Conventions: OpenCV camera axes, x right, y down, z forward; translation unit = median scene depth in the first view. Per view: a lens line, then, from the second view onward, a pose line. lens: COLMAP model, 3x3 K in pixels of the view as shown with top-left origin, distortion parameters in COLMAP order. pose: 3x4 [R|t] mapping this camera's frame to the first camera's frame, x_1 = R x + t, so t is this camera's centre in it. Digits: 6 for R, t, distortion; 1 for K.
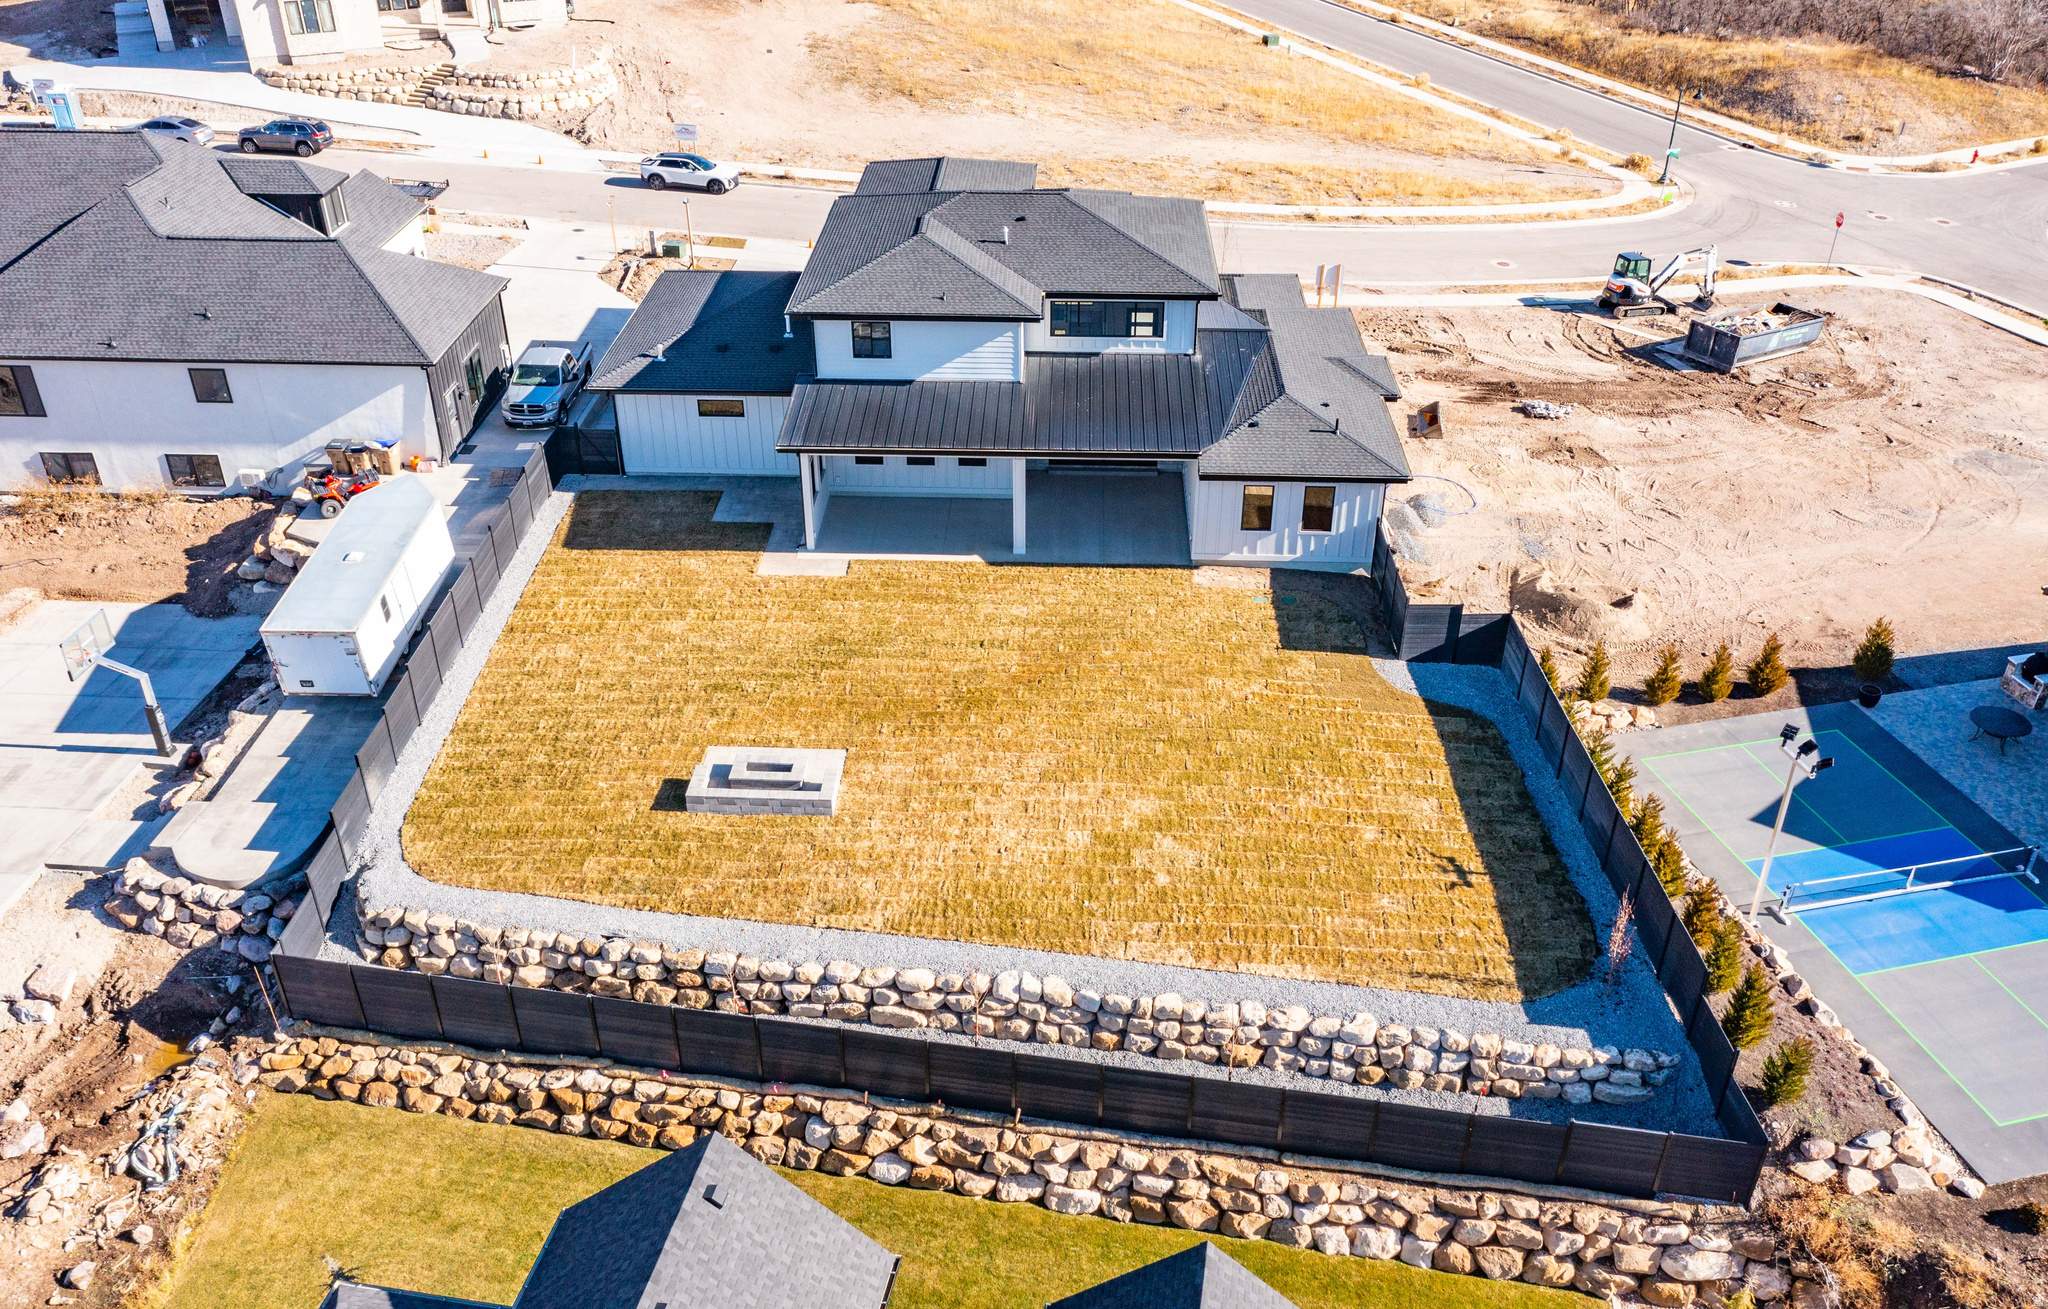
lens RADIAL K [[1676.3, 0, 1028.8], [0, 1676.3, 695.3], [0, 0, 1]] dist [0.003646, 0.003519]
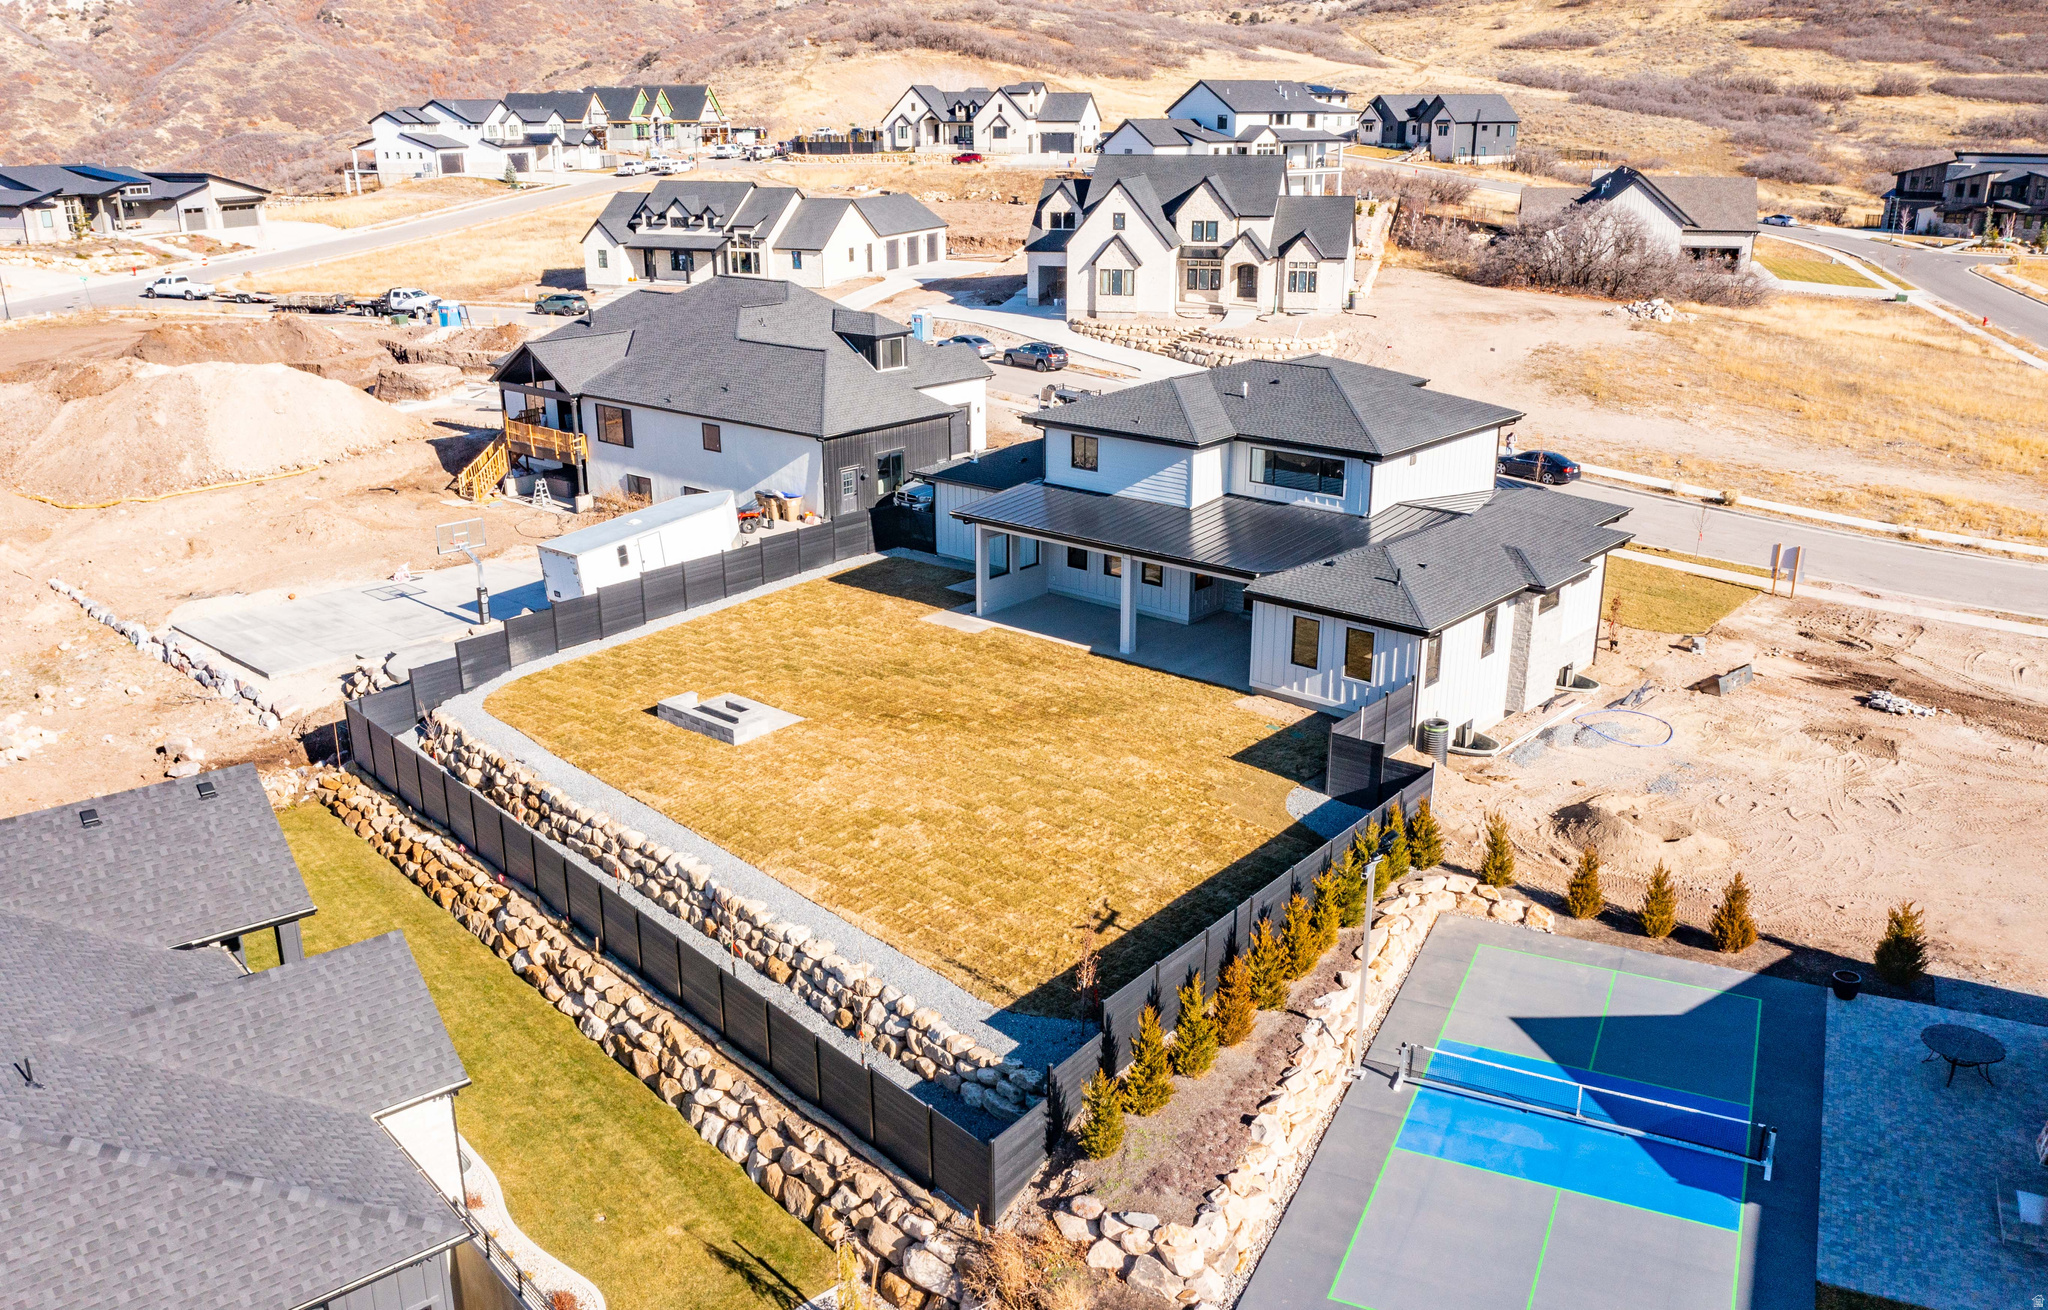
lens RADIAL K [[1676.3, 0, 1030.2], [0, 1676.3, 676.7], [0, 0, 1]] dist [0.003646, 0.003519]
pose [[0.778956, 0.199914, -0.594358, 0.601682], [-0.336144, 0.933257, -0.126642, 0.086964], [0.529371, 0.298438, 0.794167, 0.132899]]
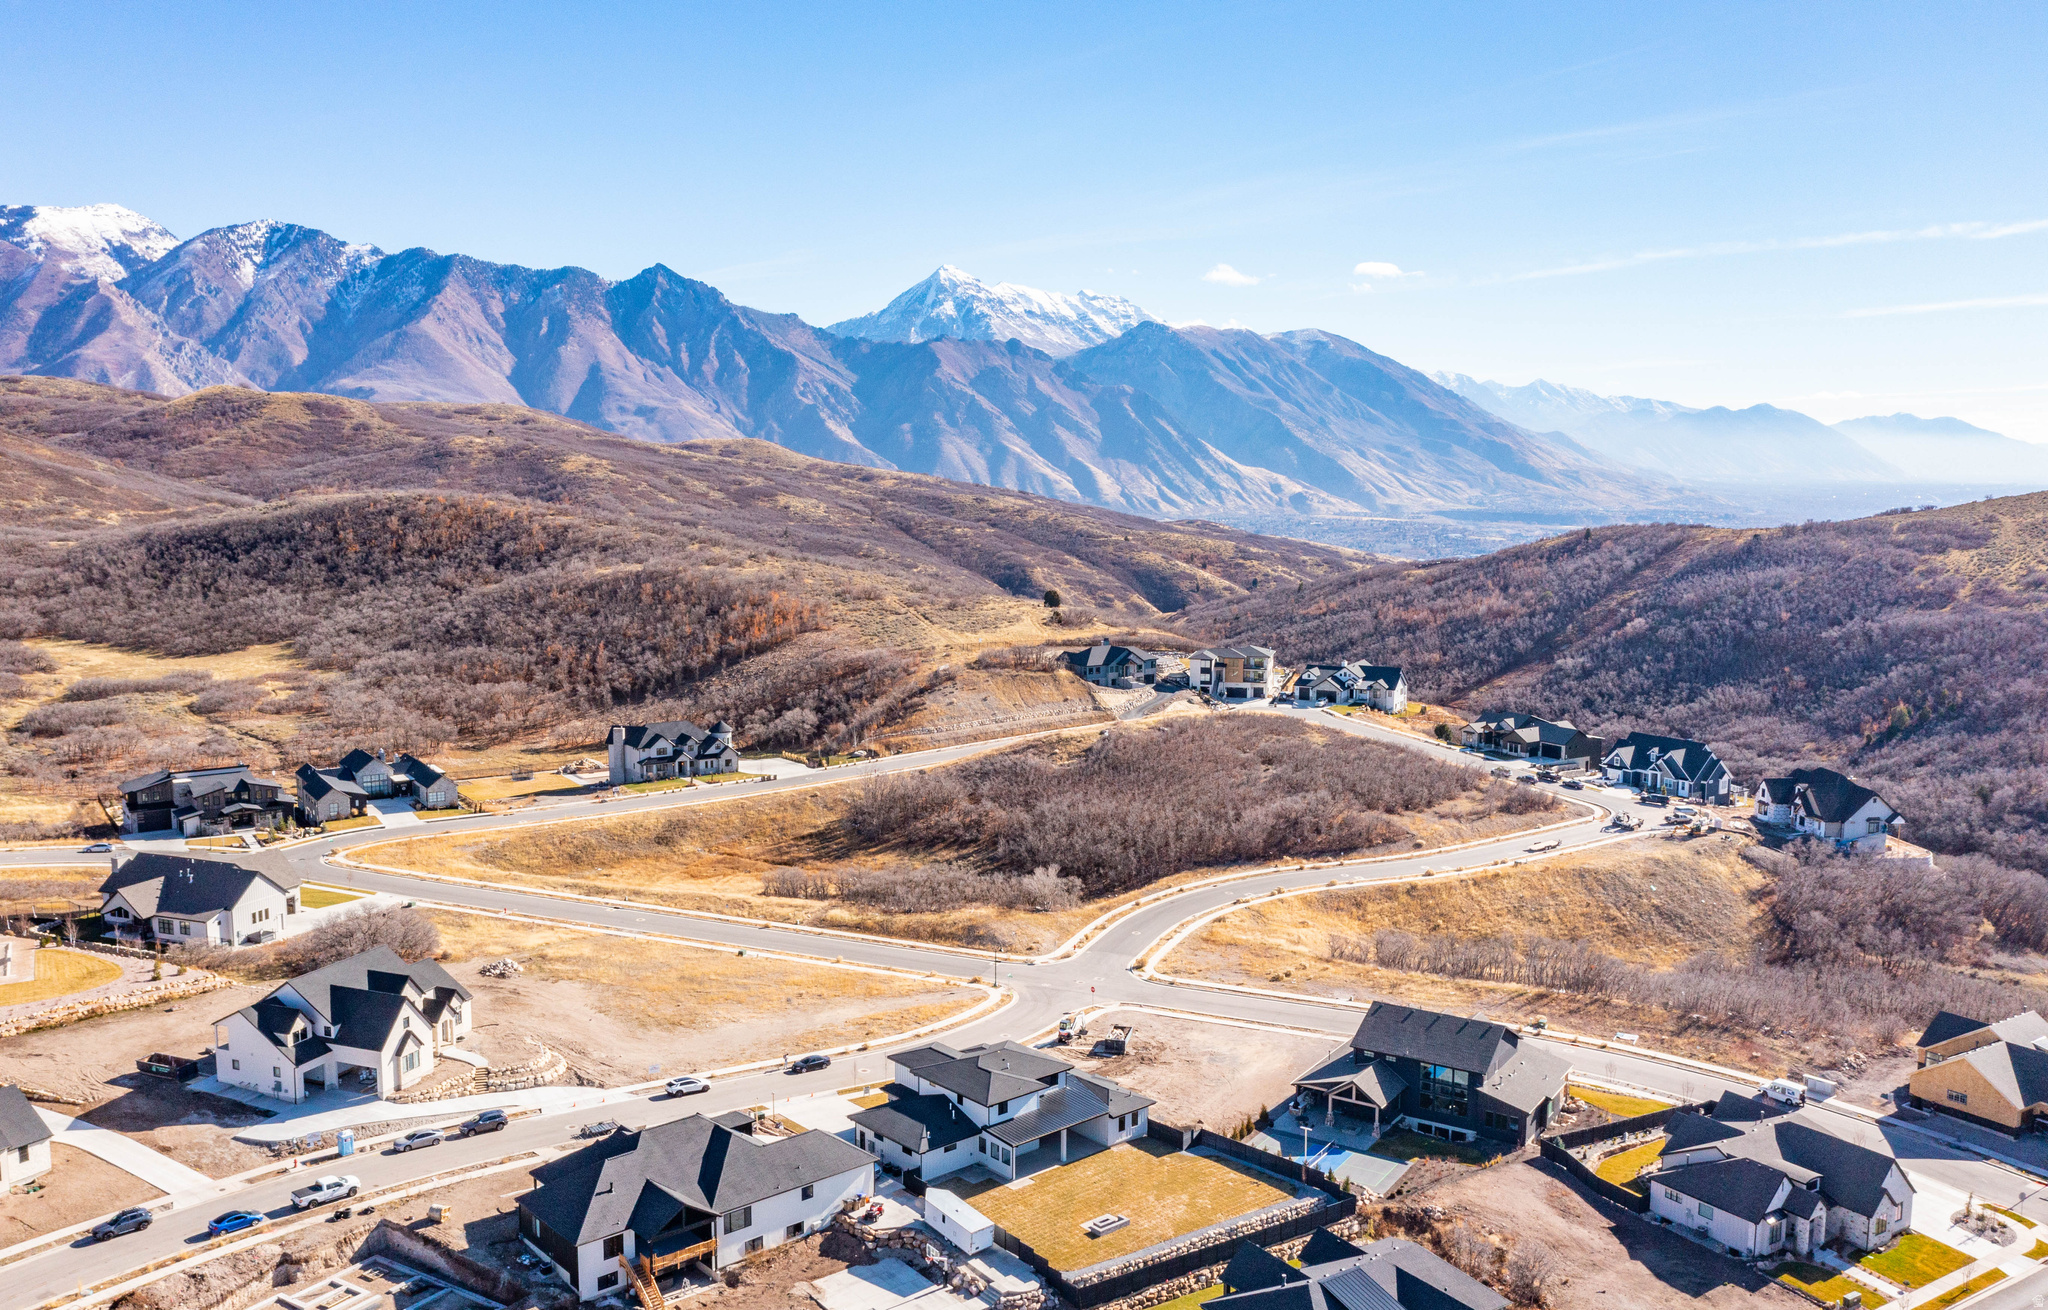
lens RADIAL K [[1676.3, 0, 1031.1], [0, 1676.3, 659.8], [0, 0, 1]] dist [0.003646, 0.003519]
pose [[0.726319, -0.083566, 0.682259, -2.178435], [0.368761, 0.885020, -0.284175, -0.047388], [-0.580066, 0.457992, 0.673622, -1.550940]]
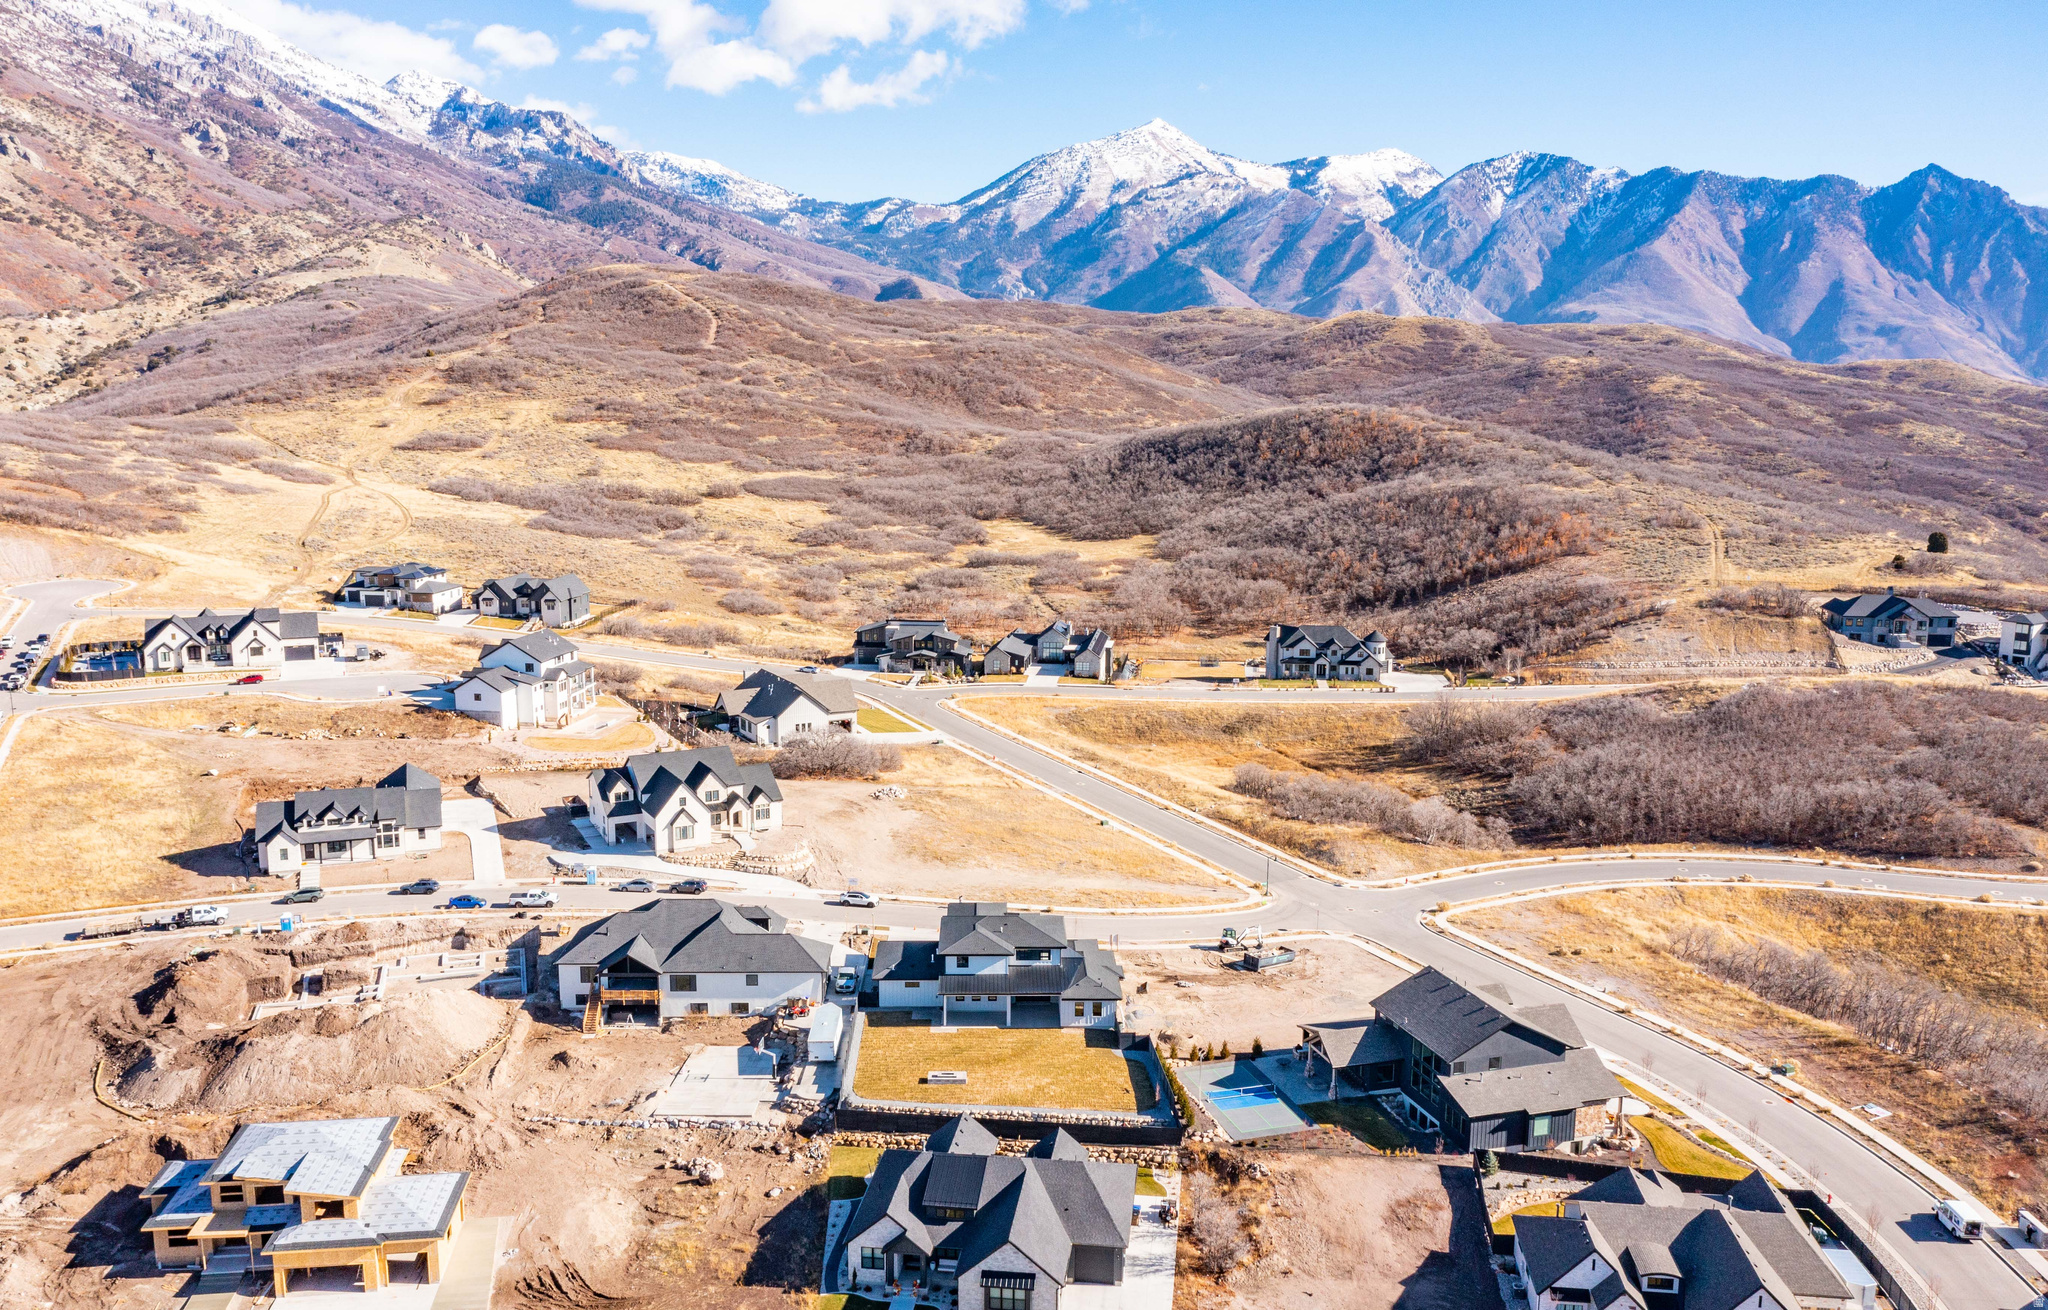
lens RADIAL K [[1676.3, 0, 1030.8], [0, 1676.3, 666.2], [0, 0, 1]] dist [0.003646, 0.003519]
pose [[0.998511, -0.005401, 0.054282, -0.141281], [0.025876, 0.922908, -0.384150, 0.546043], [-0.048023, 0.384983, 0.921674, -2.379755]]
